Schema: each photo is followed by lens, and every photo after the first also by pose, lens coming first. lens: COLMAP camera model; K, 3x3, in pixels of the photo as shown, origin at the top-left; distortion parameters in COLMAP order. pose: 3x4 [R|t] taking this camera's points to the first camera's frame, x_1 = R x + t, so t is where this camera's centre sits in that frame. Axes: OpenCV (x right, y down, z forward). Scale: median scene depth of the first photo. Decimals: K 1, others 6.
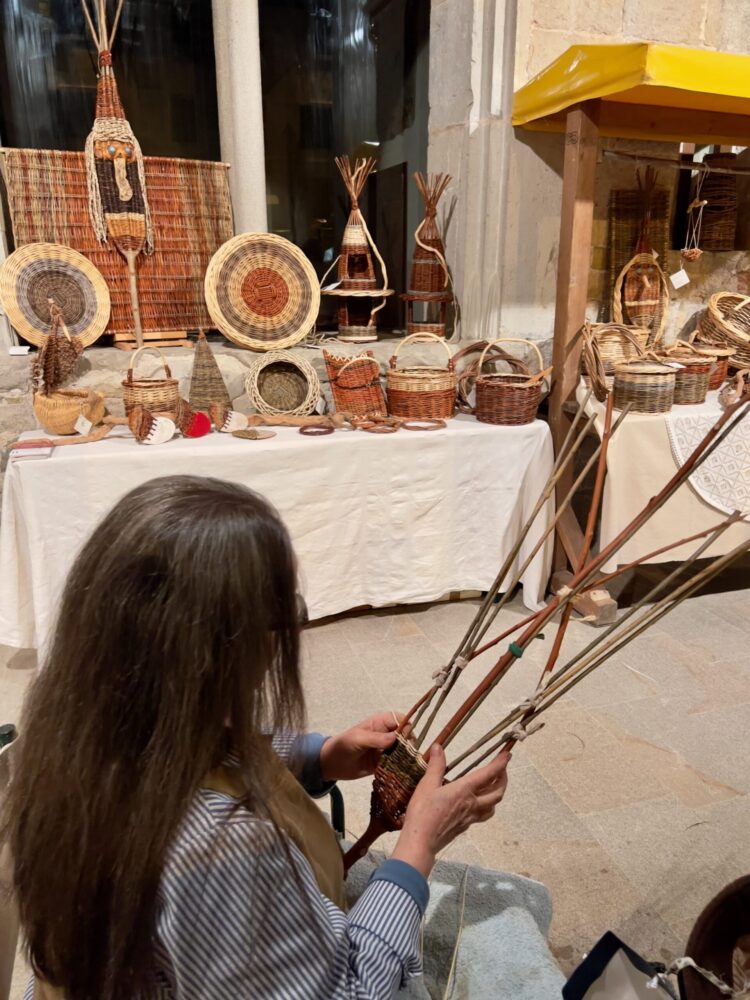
lens RADIAL K [[753.6, 0, 376.6], [0, 753.6, 505.5], [0, 0, 1]] dist [0.016824, -0.002136]
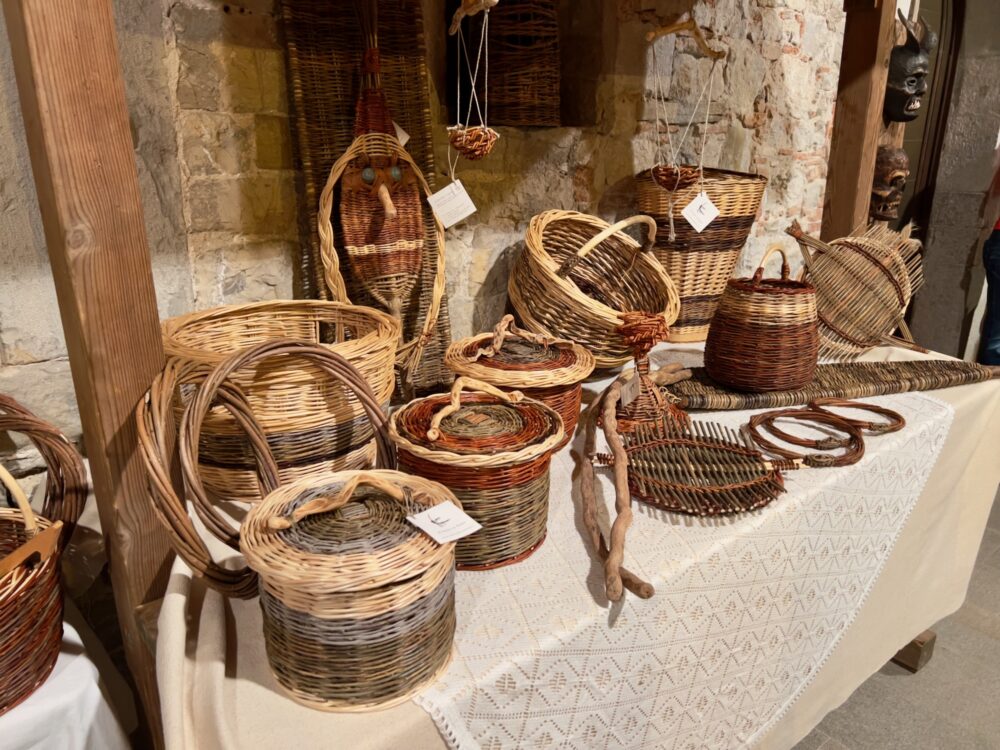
lens RADIAL K [[753.6, 0, 502.6], [0, 753.6, 371.4], [0, 0, 1]] dist [0.016824, -0.002136]
pose [[0.931720, -0.103240, 0.348193, 0.255464], [0.101095, 0.994578, 0.024378, -0.200869], [-0.348822, 0.012487, 0.937106, 0.572389]]
